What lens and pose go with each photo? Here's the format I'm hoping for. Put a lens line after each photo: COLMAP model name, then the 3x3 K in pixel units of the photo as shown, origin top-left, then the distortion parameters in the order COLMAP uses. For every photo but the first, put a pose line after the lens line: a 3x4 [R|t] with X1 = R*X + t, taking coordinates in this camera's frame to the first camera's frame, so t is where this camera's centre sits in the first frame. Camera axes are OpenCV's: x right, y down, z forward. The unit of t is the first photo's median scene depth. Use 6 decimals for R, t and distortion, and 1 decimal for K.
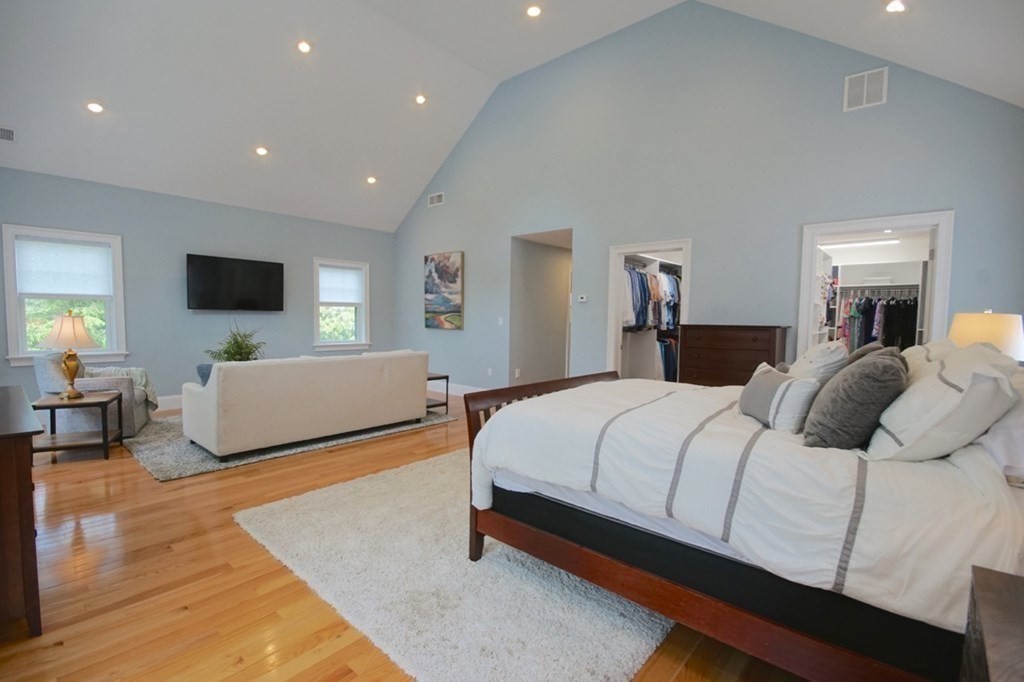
lens RADIAL K [[446.9, 0, 506.0], [0, 446.9, 345.2], [0, 0, 1]] dist [0.012683, -0.012813]
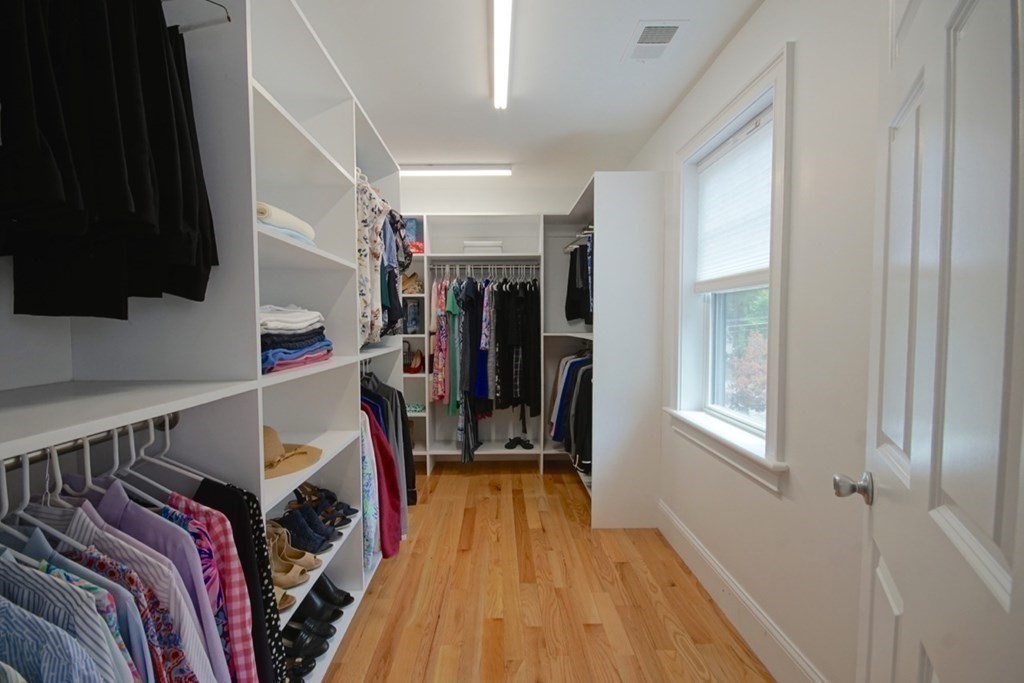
lens RADIAL K [[446.9, 0, 506.0], [0, 446.9, 345.7], [0, 0, 1]] dist [0.012683, -0.012813]
pose [[0.722822, -0.050050, 0.689220, 0.460958], [0.054654, 0.998390, 0.015183, -0.030109], [-0.688870, 0.026694, 0.724393, 0.580516]]
